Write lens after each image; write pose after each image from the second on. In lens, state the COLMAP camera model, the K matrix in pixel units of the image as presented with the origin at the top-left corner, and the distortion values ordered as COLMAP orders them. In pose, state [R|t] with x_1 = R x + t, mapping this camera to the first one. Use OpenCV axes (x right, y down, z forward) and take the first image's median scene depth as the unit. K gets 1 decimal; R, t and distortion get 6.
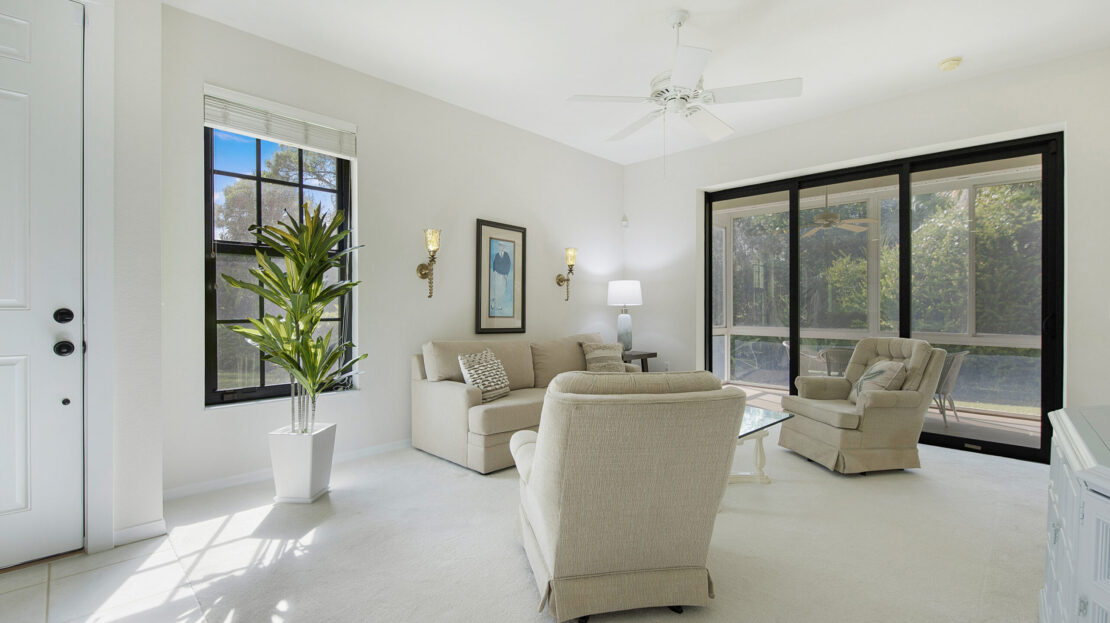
lens RADIAL K [[482.0, 0, 558.2], [0, 482.0, 313.9], [0, 0, 1]] dist [-0.001340, -0.013837]
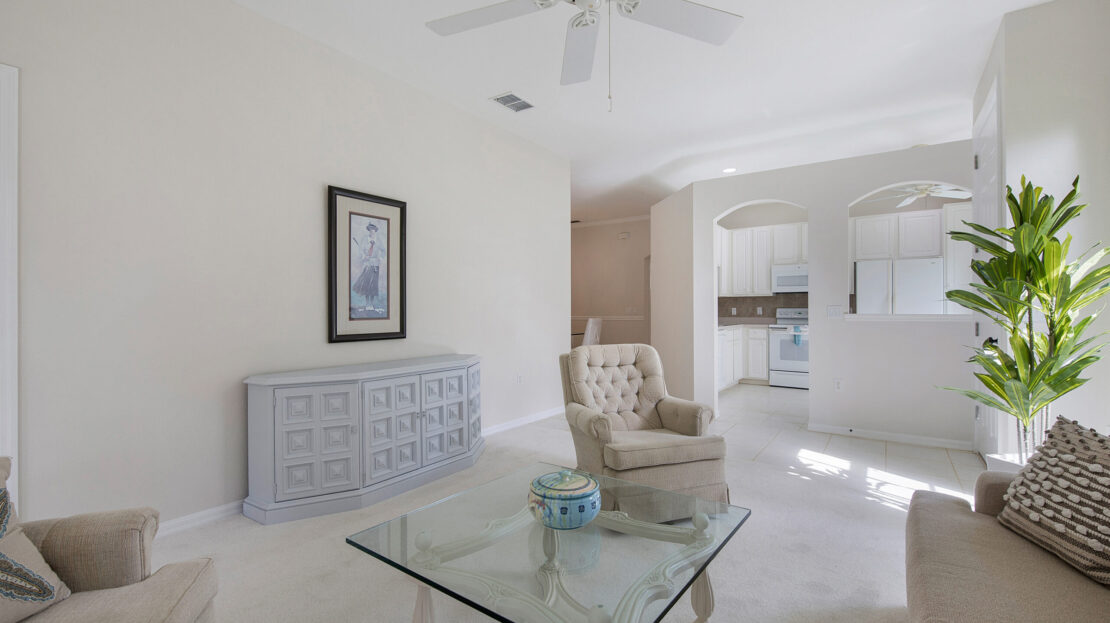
lens RADIAL K [[499.7, 0, 555.0], [0, 499.7, 311.5], [0, 0, 1]] dist [-0.000456, -0.000089]
pose [[-0.985126, -0.000952, -0.171833, 0.266440], [-0.003376, 0.999899, 0.013818, -0.016229], [0.171802, 0.014192, -0.985029, 1.057994]]
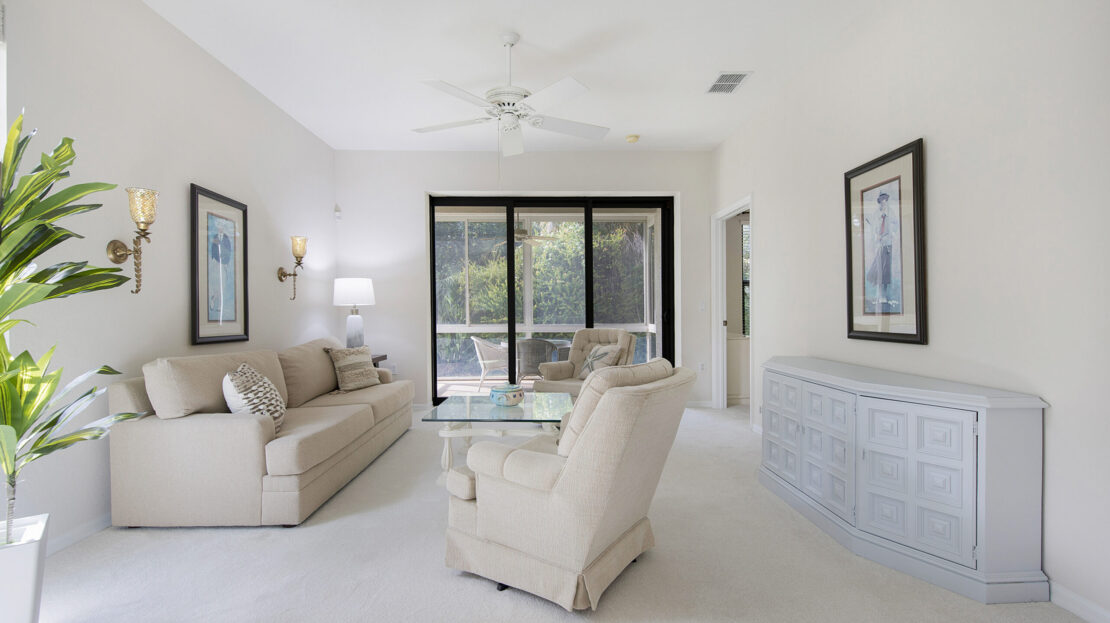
lens RADIAL K [[473.3, 0, 555.0], [0, 473.3, 311.5], [0, 0, 1]] dist [0.000202, -0.000020]
pose [[0.696534, -0.011572, 0.717431, -0.285160], [0.014030, 0.999898, 0.002507, -0.002796], [-0.717387, 0.008319, 0.696626, 0.123985]]
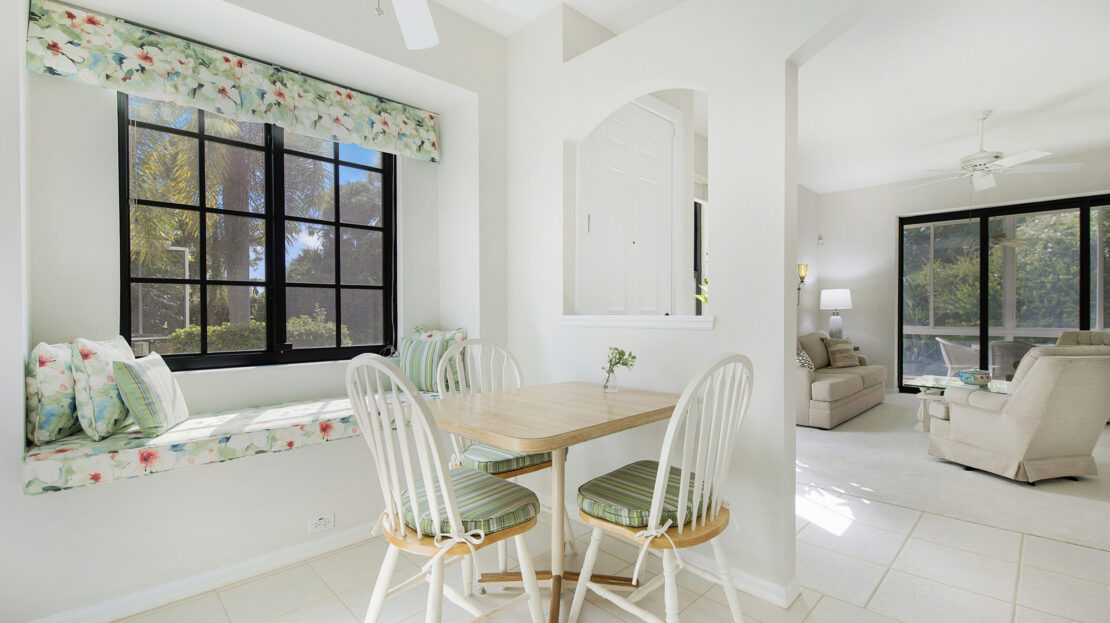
lens RADIAL K [[489.7, 0, 572.9], [0, 489.7, 325.0], [0, 0, 1]] dist [0.001485, -0.012228]
pose [[0.999952, -0.009257, -0.003295, -0.634518], [0.009310, 0.999818, 0.016624, -0.003457], [0.003141, -0.016654, 0.999856, -0.312570]]
